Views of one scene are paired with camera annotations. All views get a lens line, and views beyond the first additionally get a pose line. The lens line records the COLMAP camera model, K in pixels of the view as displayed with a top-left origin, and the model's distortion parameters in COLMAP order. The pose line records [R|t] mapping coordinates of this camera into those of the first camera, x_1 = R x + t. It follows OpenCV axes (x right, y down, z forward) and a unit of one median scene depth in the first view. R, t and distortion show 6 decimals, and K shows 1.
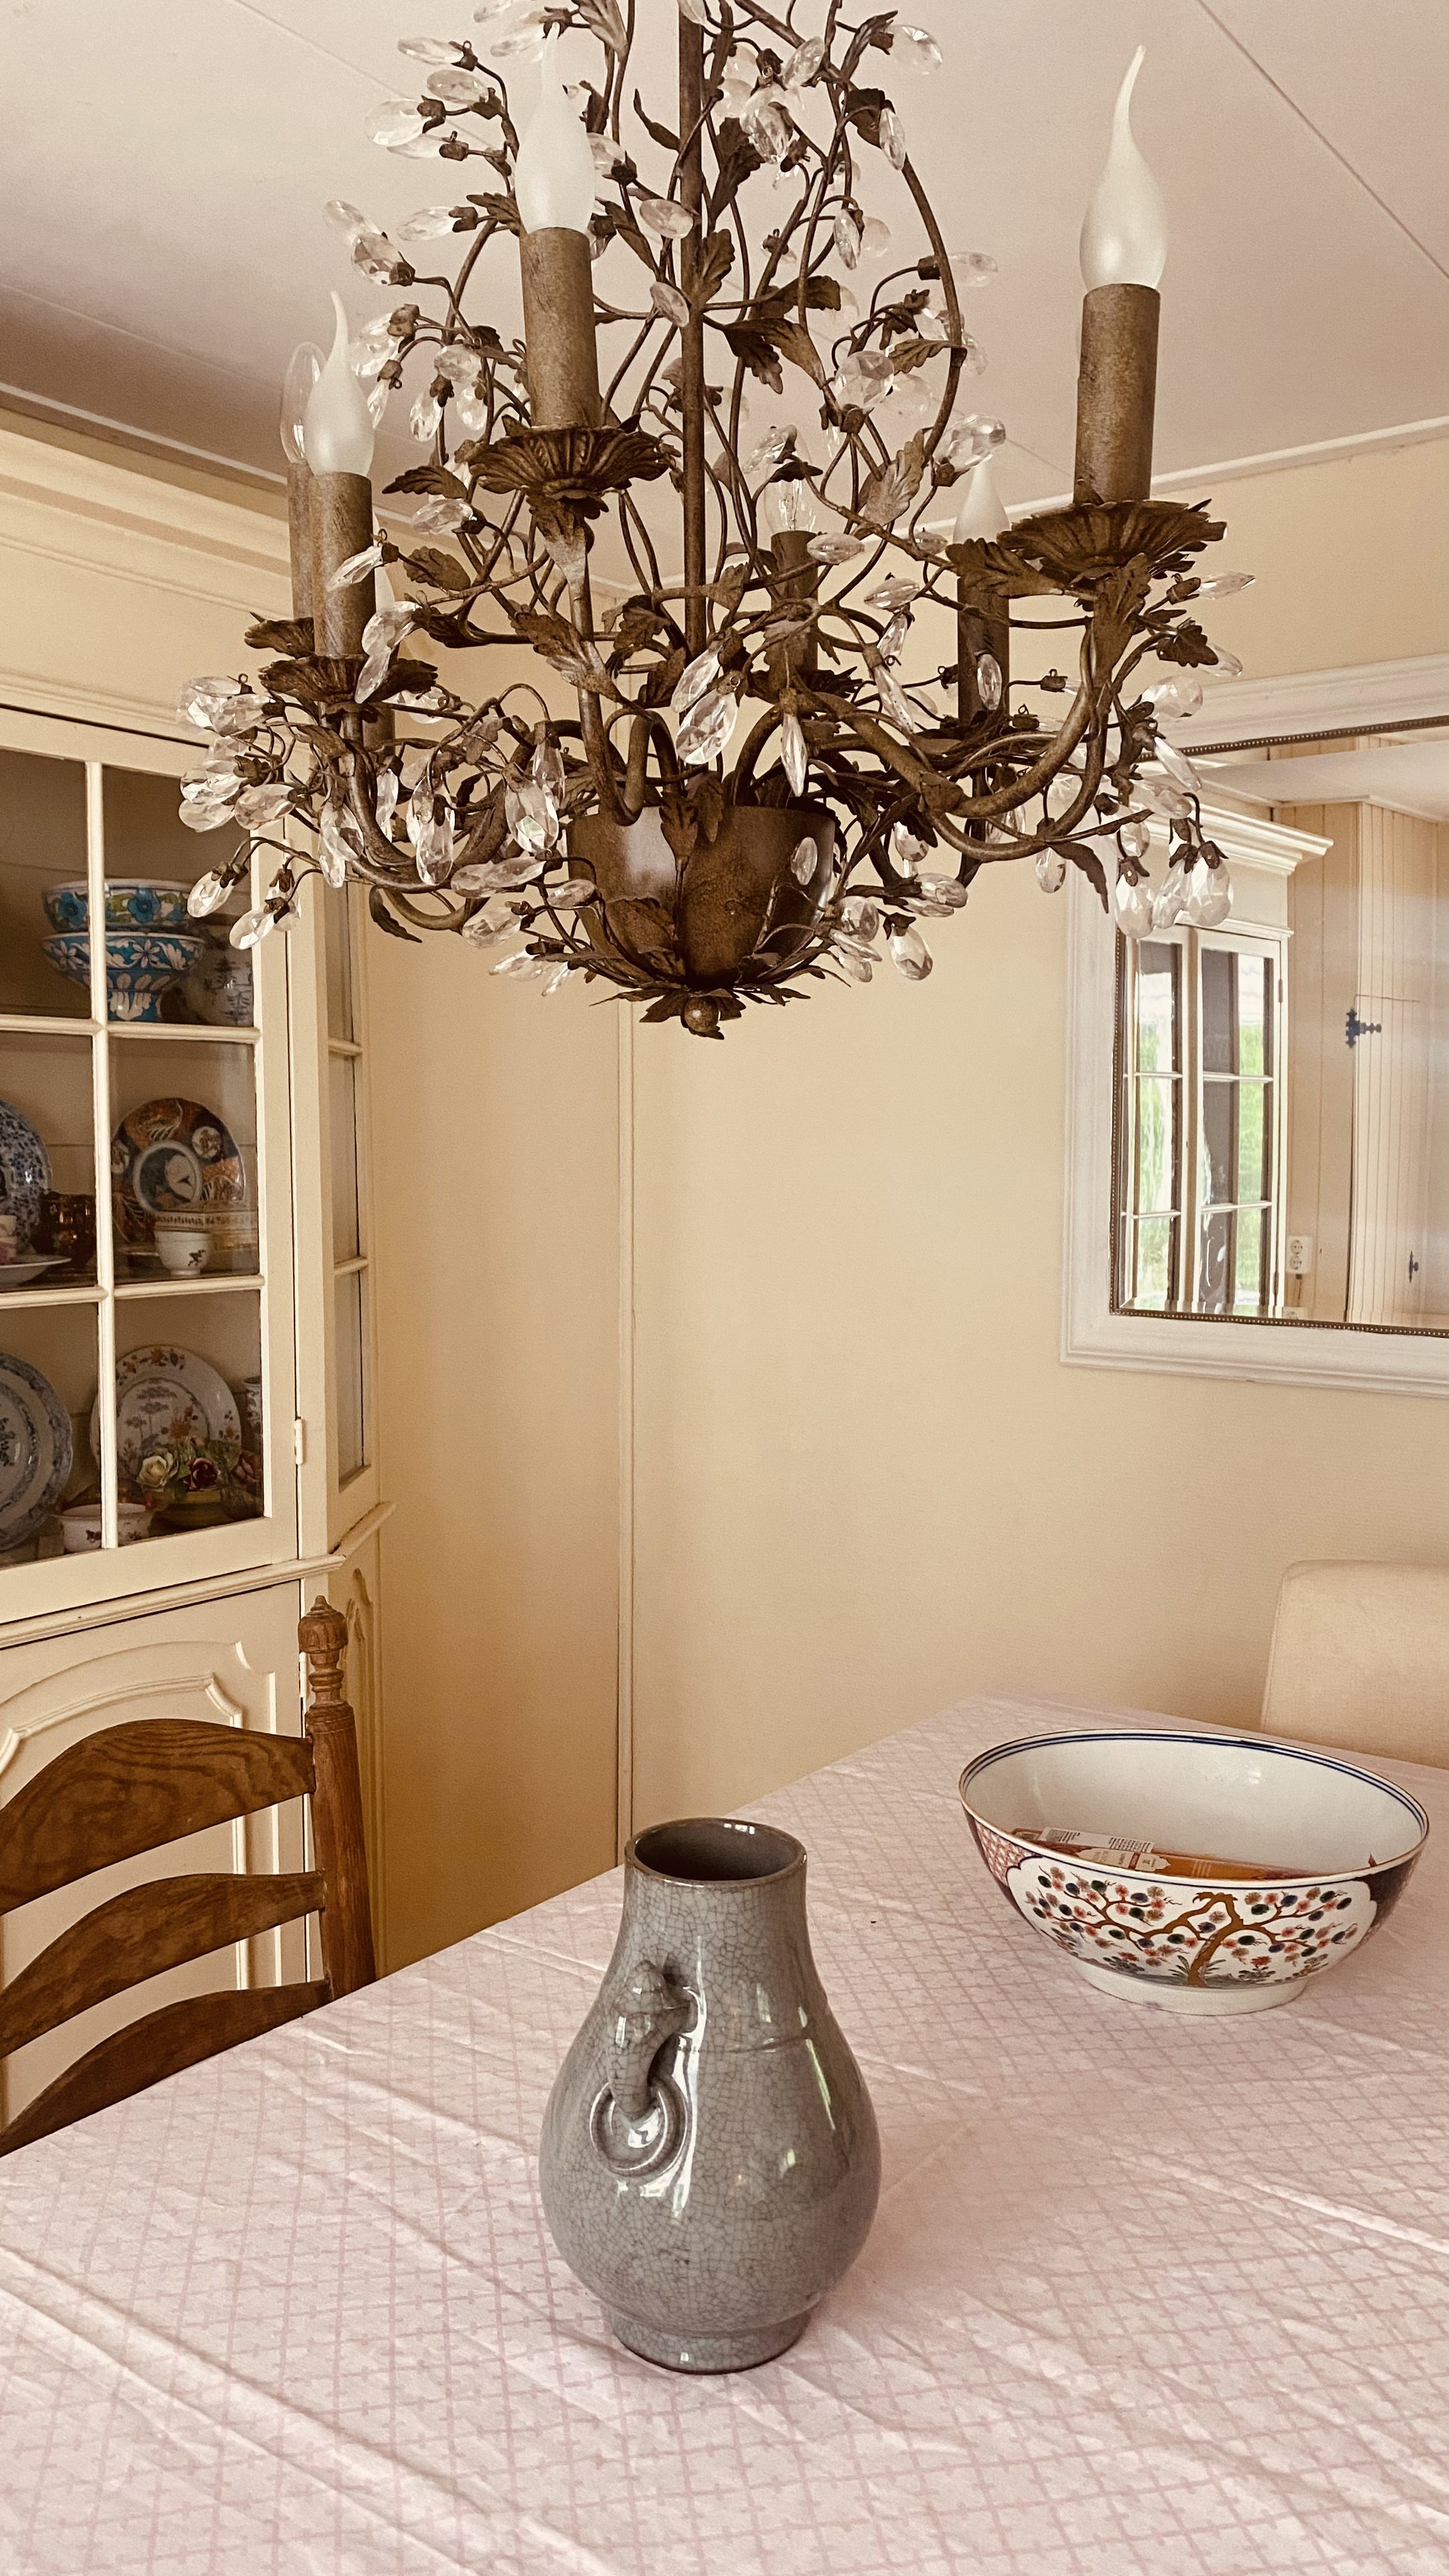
lens RADIAL K [[1973.1, 0, 725.4], [0, 1973.1, 1270.5], [0, 0, 1]] dist [0.178802, -0.420315]
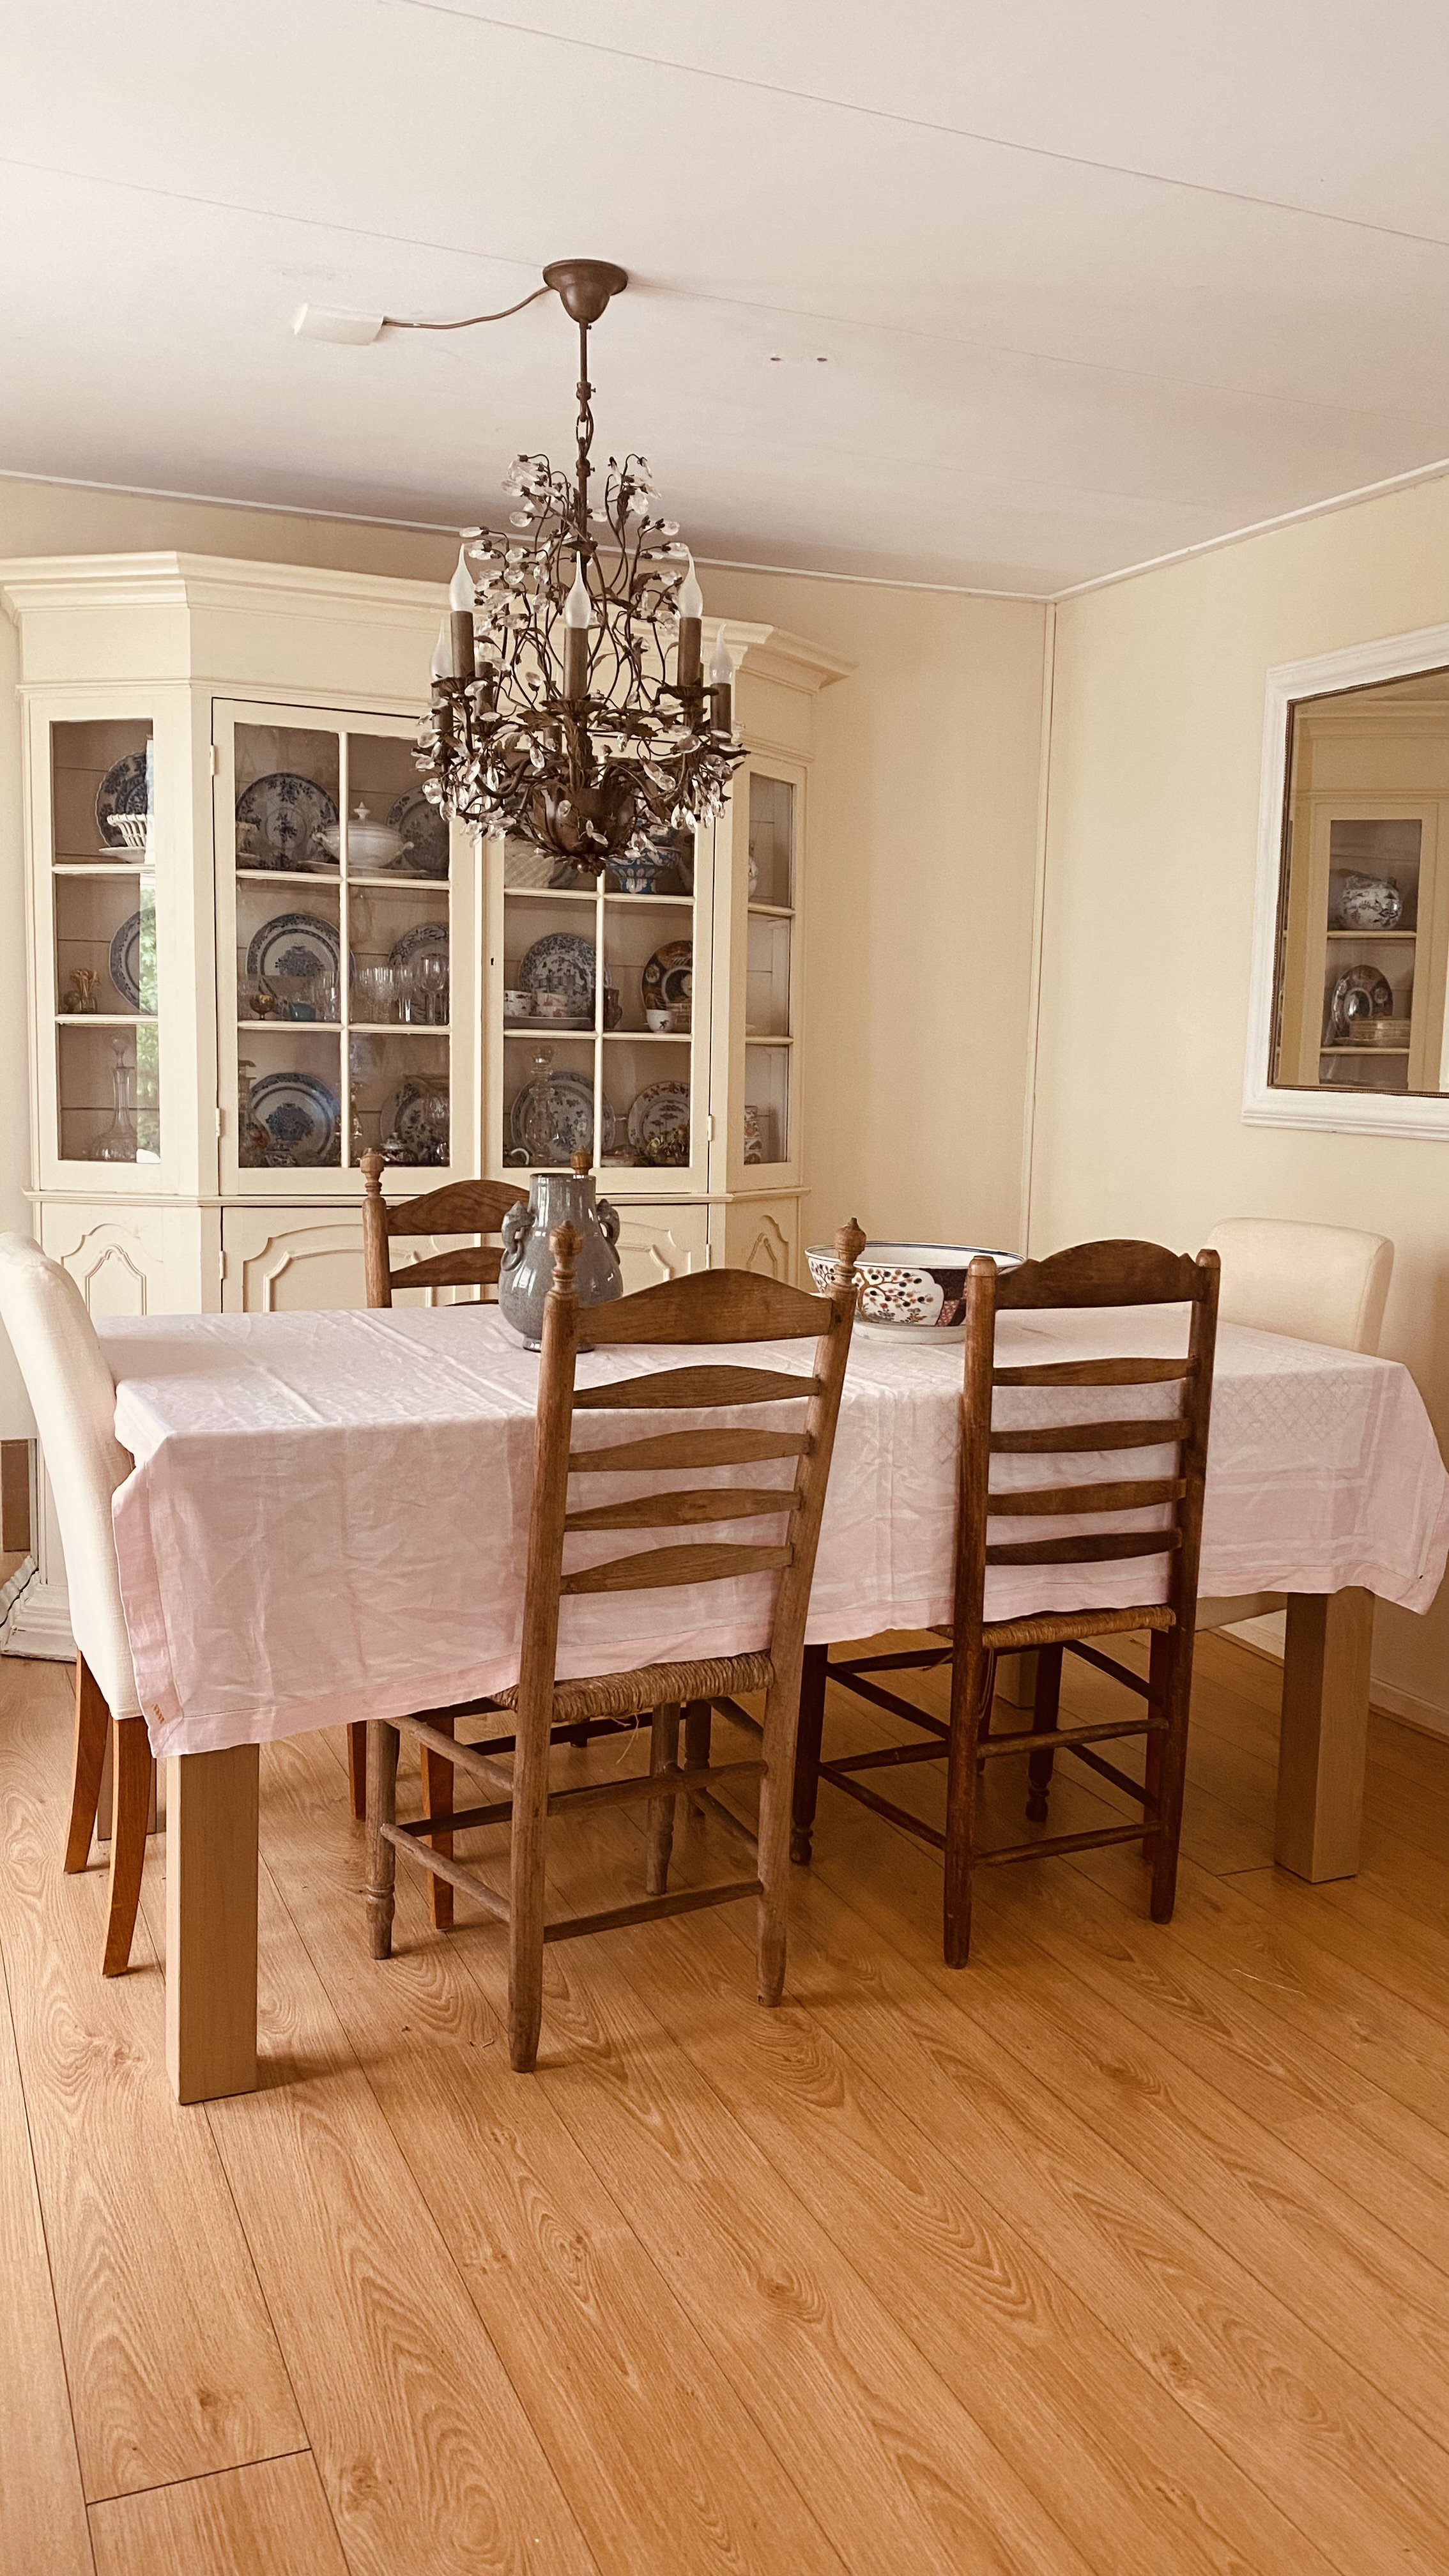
lens RADIAL K [[1973.1, 0, 725.4], [0, 1973.1, 1270.5], [0, 0, 1]] dist [0.178802, -0.420315]
pose [[0.867131, 0.074287, -0.492509, 0.702933], [-0.055504, 0.997068, 0.052669, 0.121626], [0.494978, -0.018335, 0.868712, -0.567451]]
